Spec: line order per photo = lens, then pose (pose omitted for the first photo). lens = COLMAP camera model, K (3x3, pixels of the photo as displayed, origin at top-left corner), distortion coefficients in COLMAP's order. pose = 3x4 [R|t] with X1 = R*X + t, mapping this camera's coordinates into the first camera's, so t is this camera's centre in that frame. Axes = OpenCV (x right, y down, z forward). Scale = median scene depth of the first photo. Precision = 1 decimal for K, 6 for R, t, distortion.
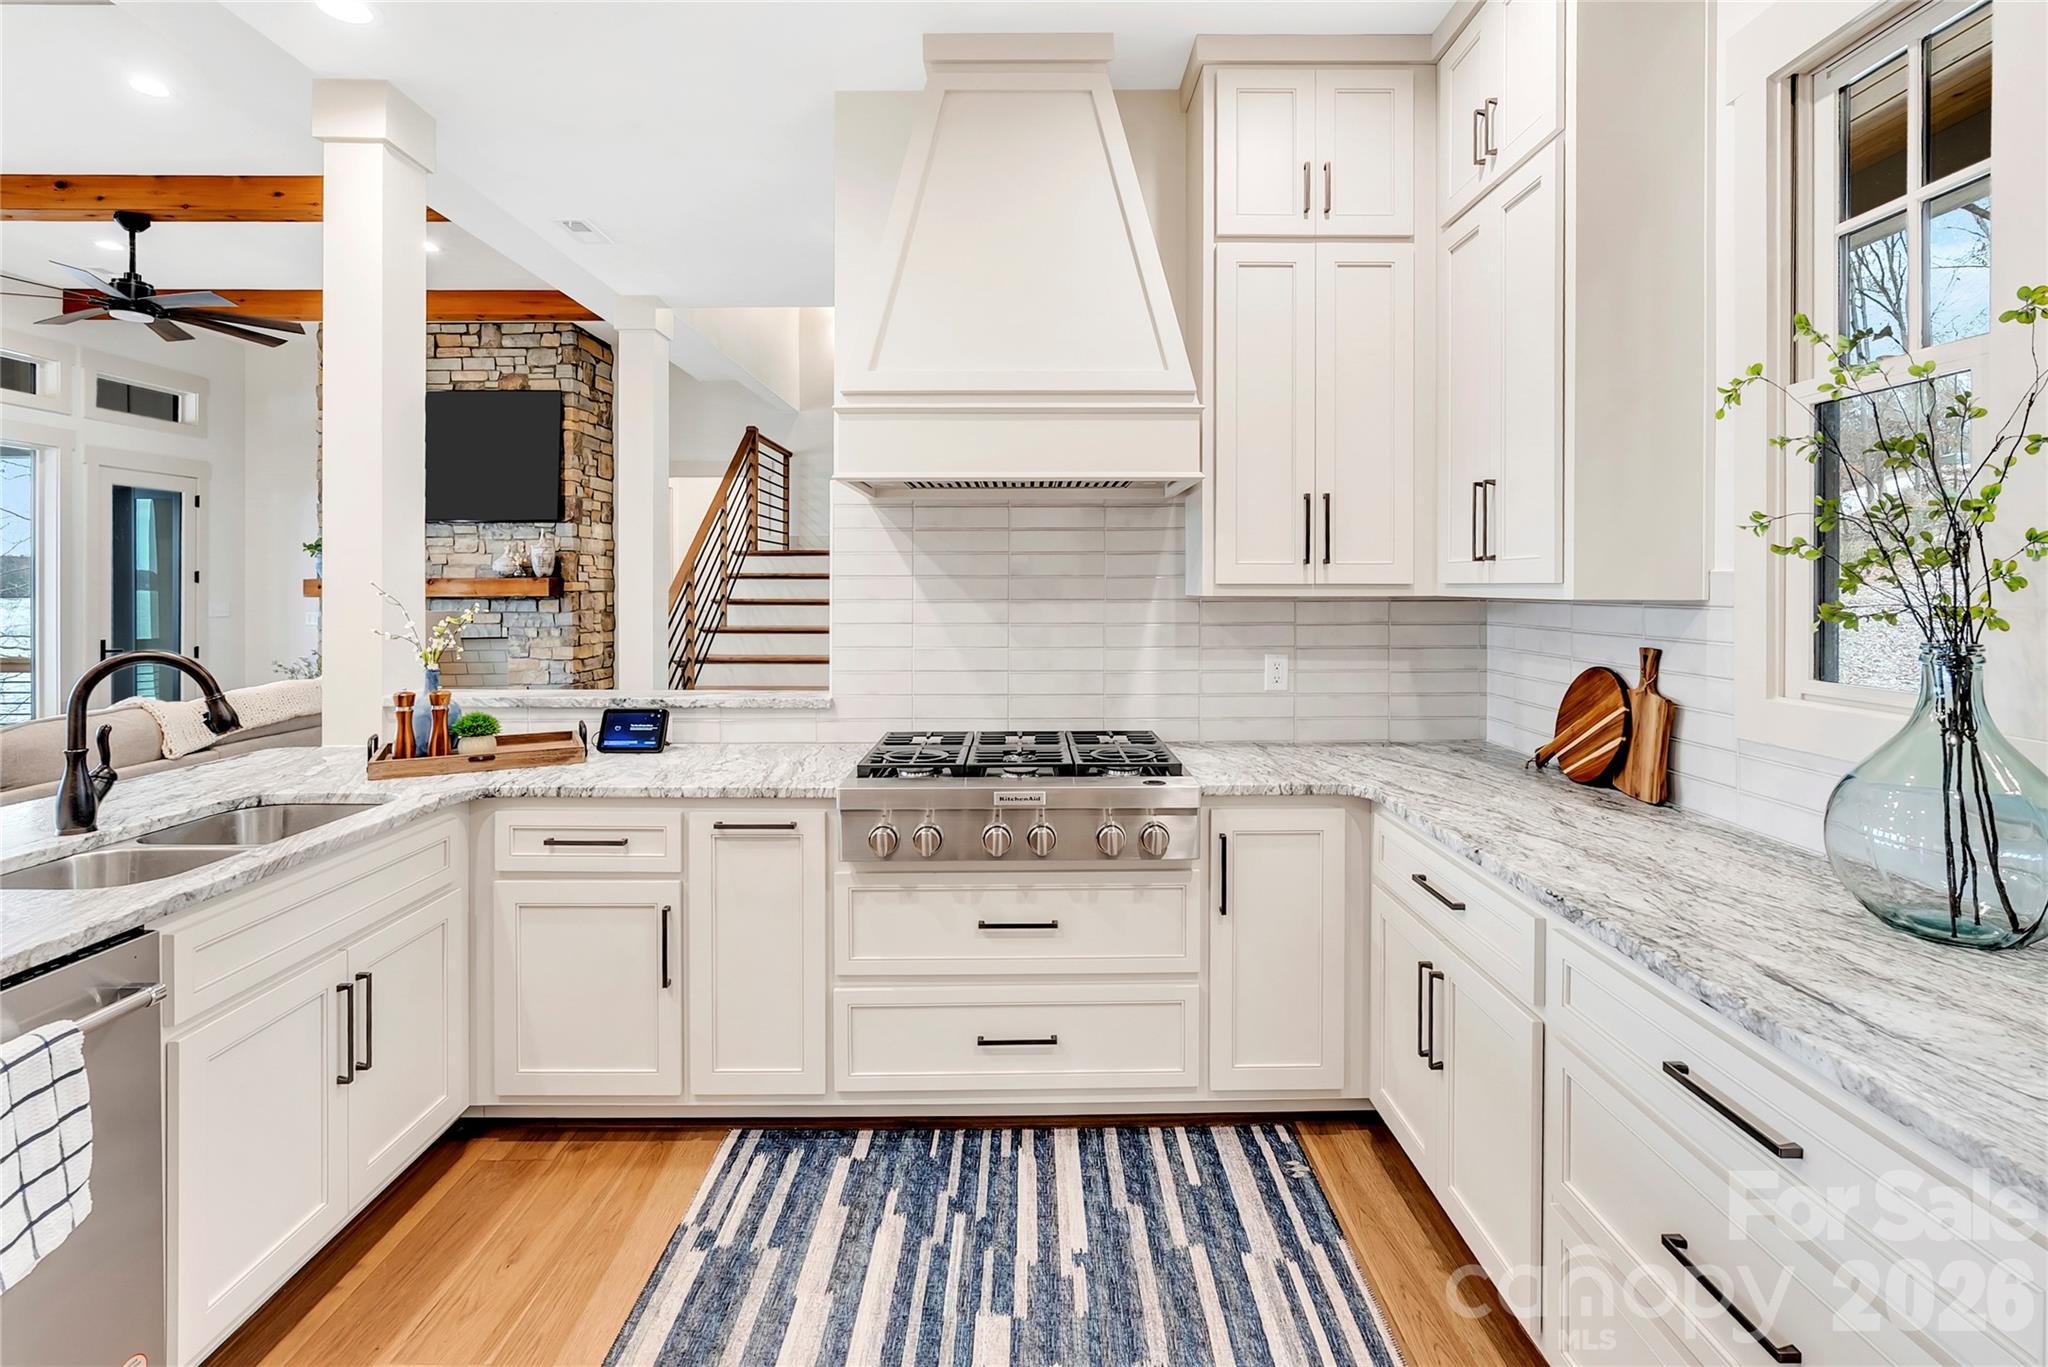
lens RADIAL K [[963.4, 0, 1036.7], [0, 963.4, 588.1], [0, 0, 1]] dist [0.000385, 0.000128]
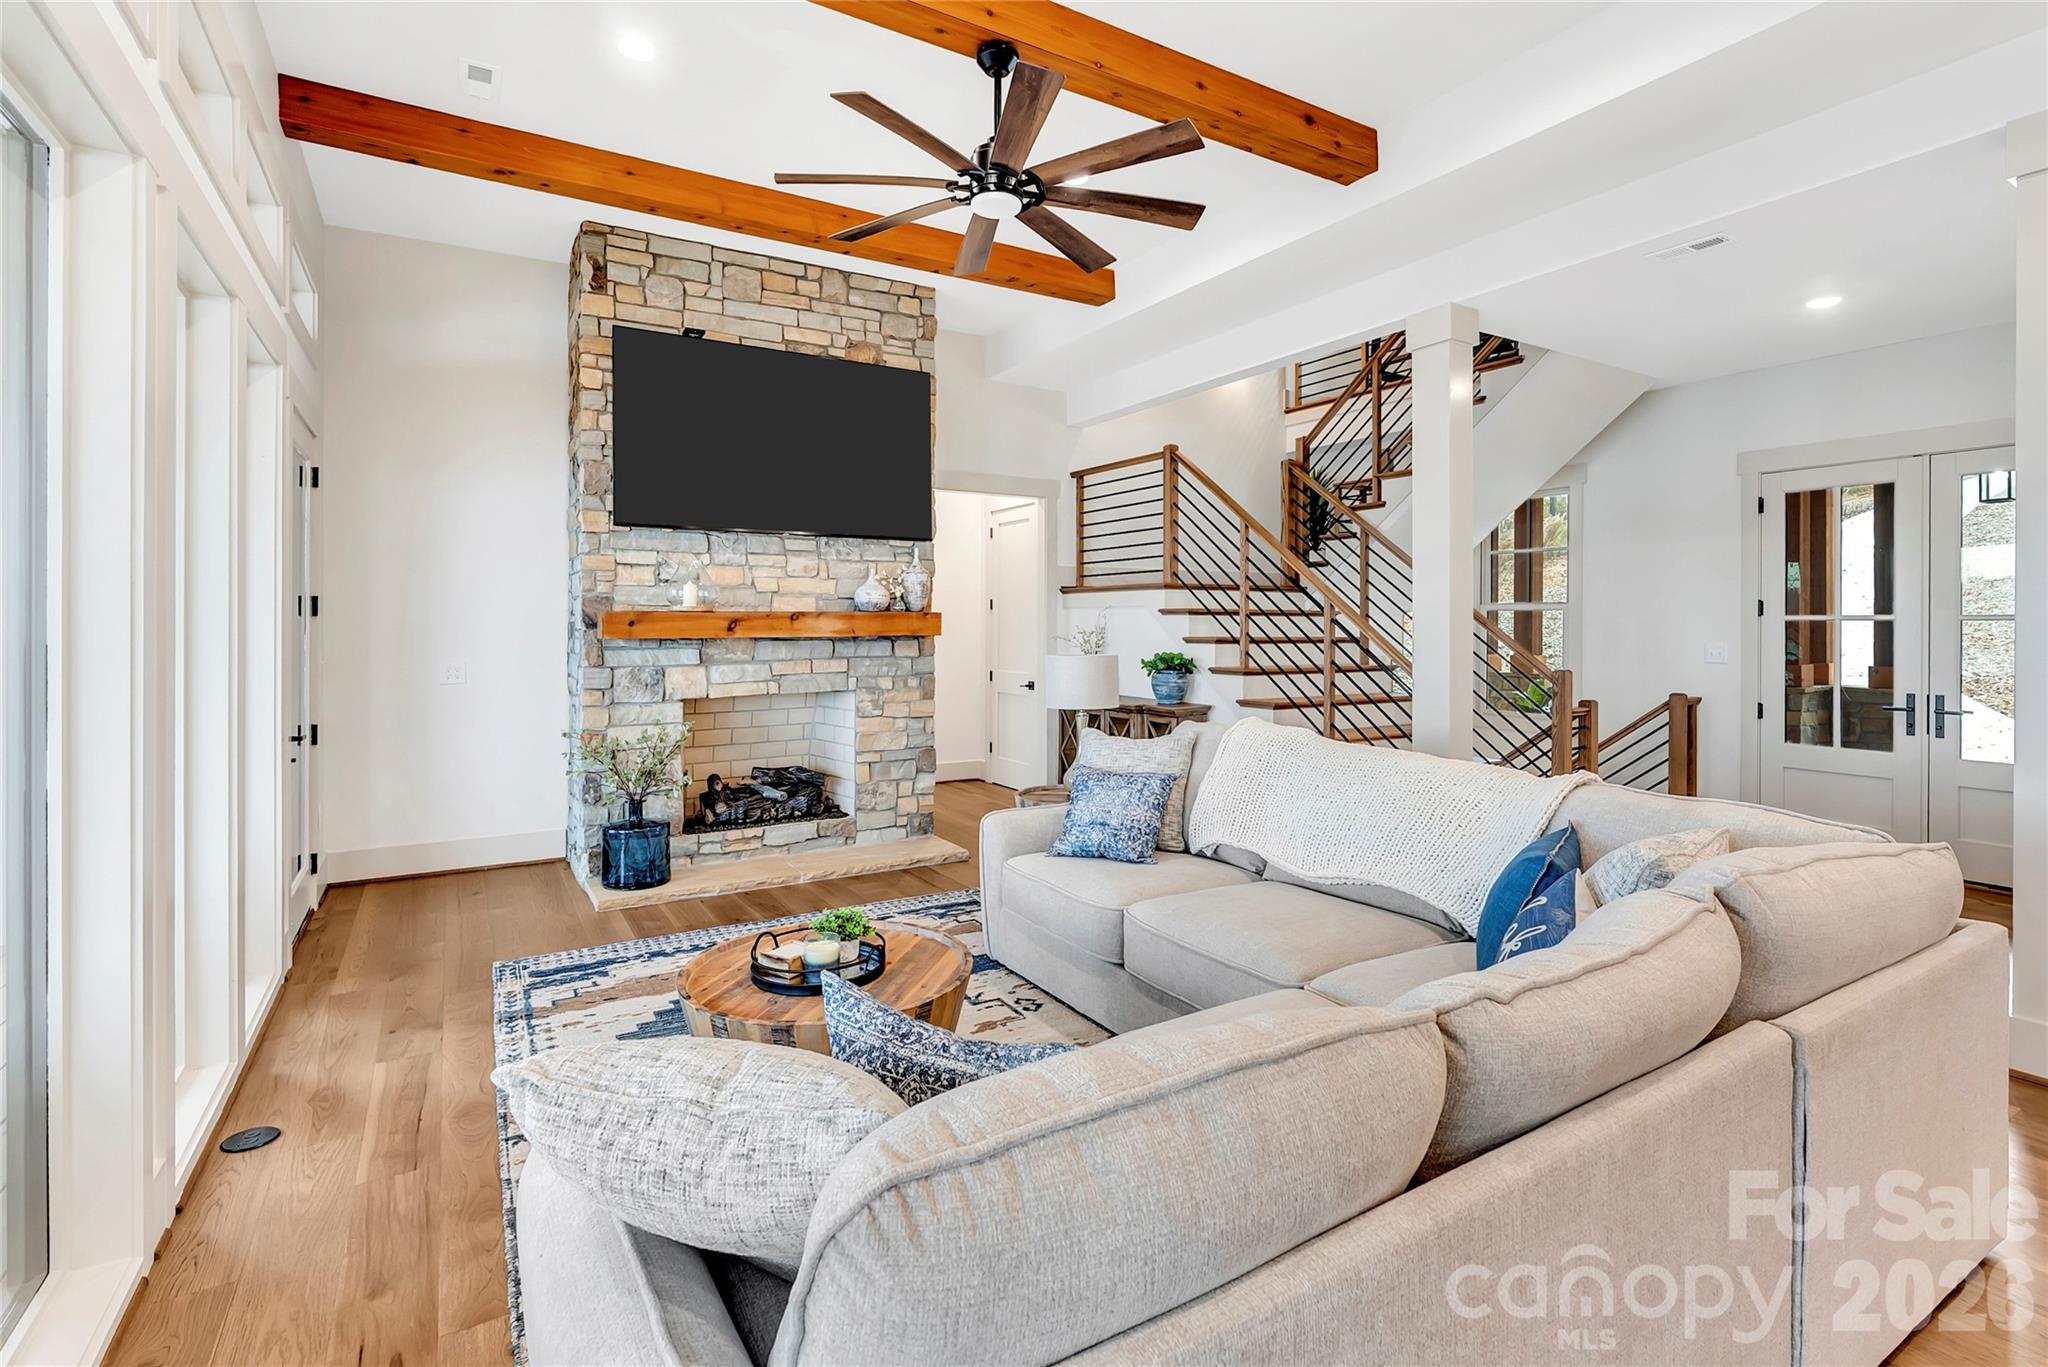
lens RADIAL K [[954.5, 0, 1024.6], [0, 954.5, 621.8], [0, 0, 1]] dist [-0.002269, -0.000036]
pose [[0.860138, 0.001463, 0.510060, -2.680497], [-0.001904, 0.999998, 0.000344, -0.010311], [-0.510058, -0.001267, 0.860139, 0.952454]]
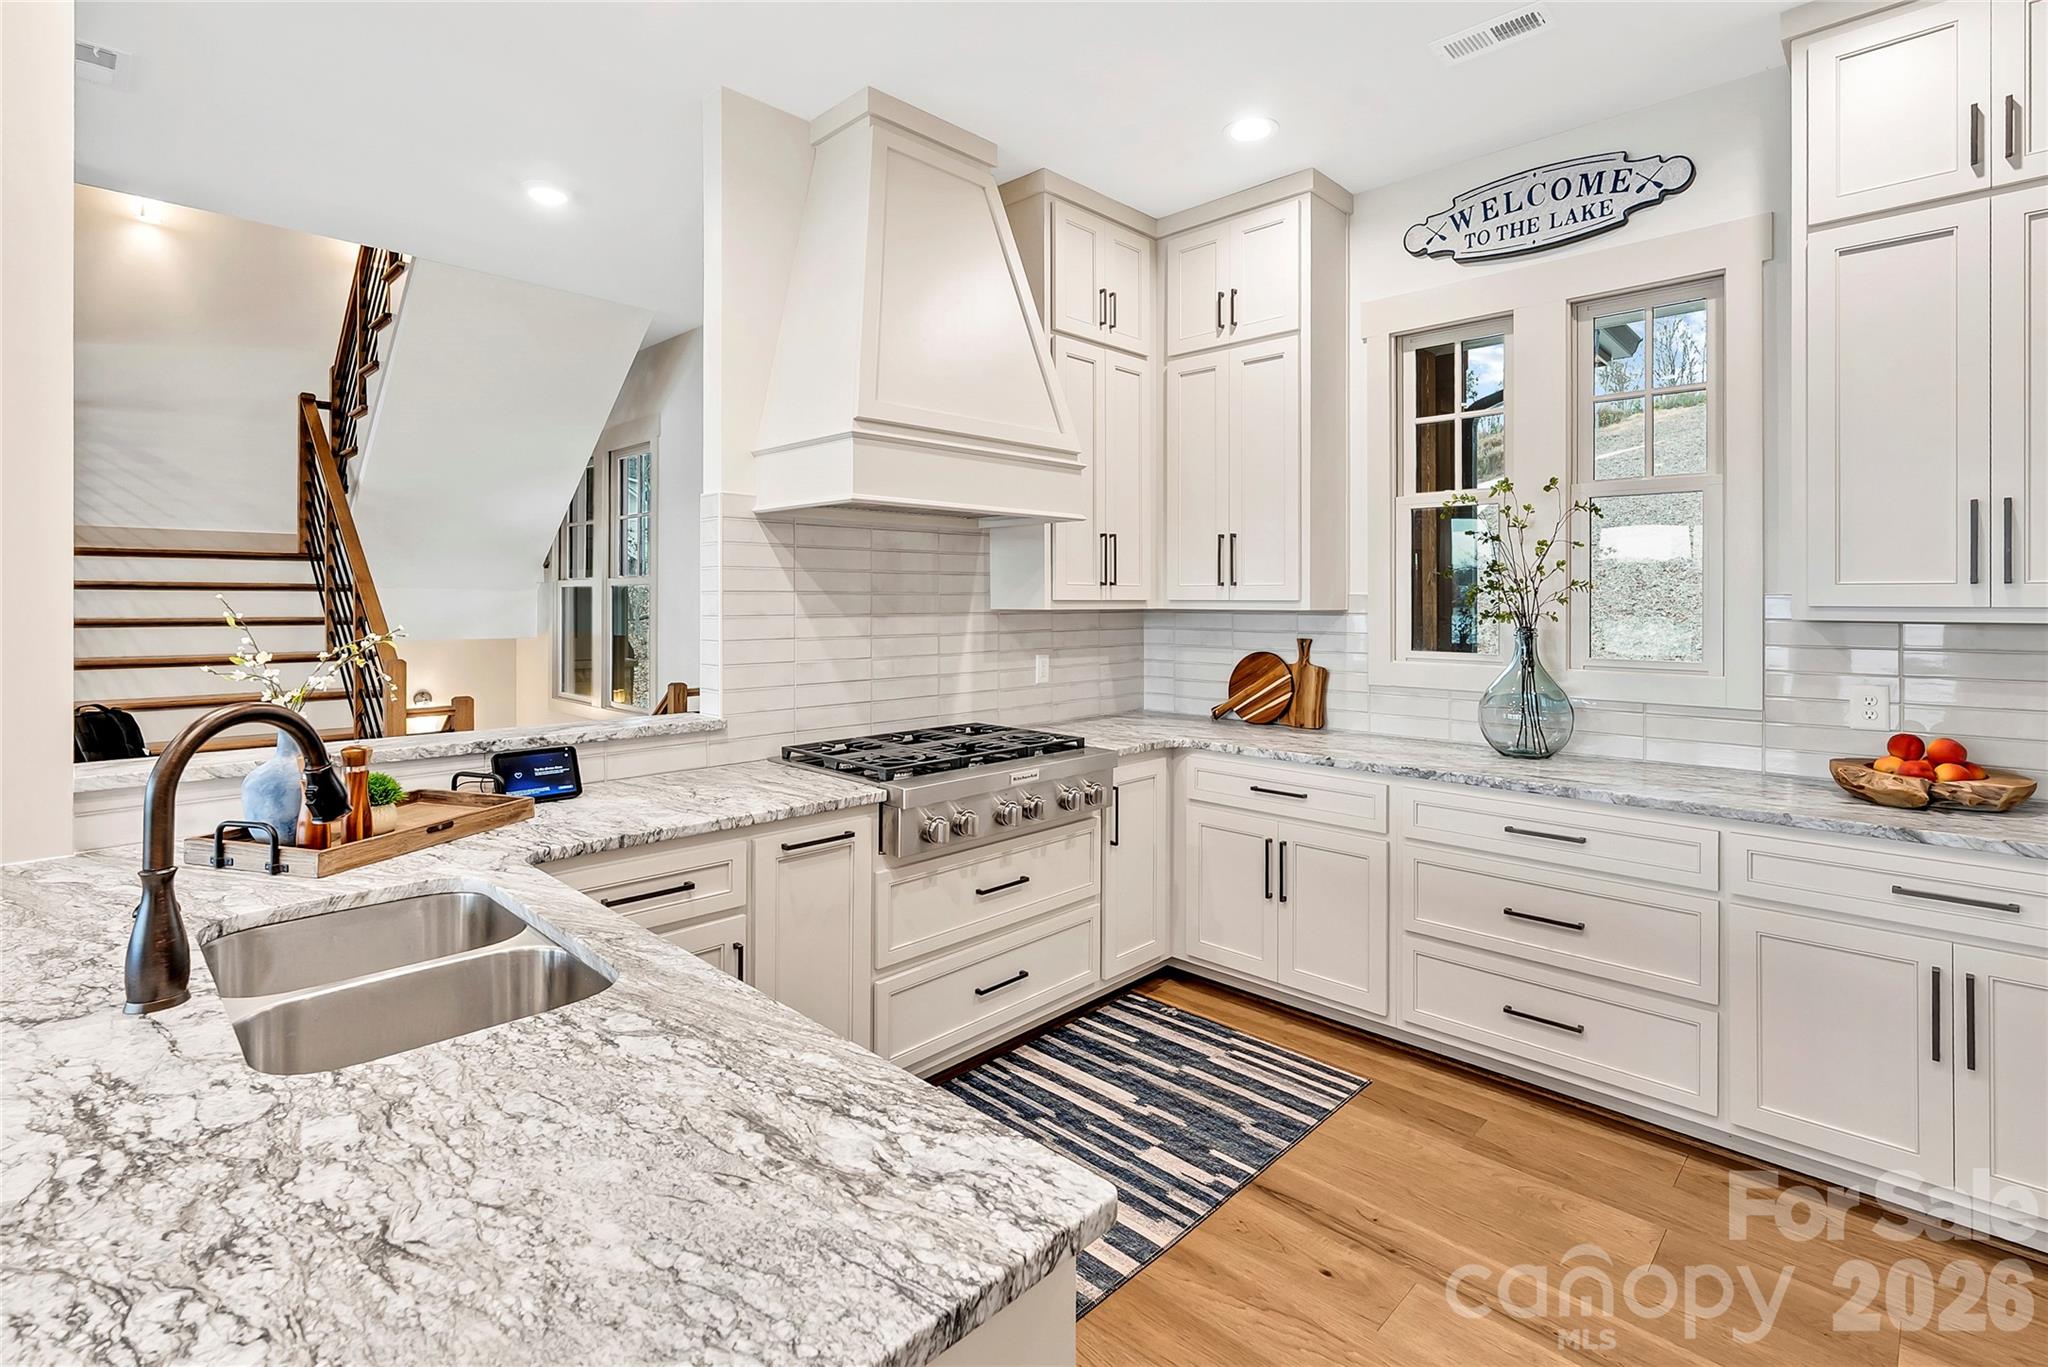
lens RADIAL K [[975.0, 0, 1020.7], [0, 975.0, 597.9], [0, 0, 1]] dist [-0.000071, 0.000065]
pose [[0.702210, 0.002507, 0.711965, -0.850539], [-0.000256, 0.999995, -0.003270, -0.003337], [-0.711970, 0.002114, 0.702207, 0.132570]]
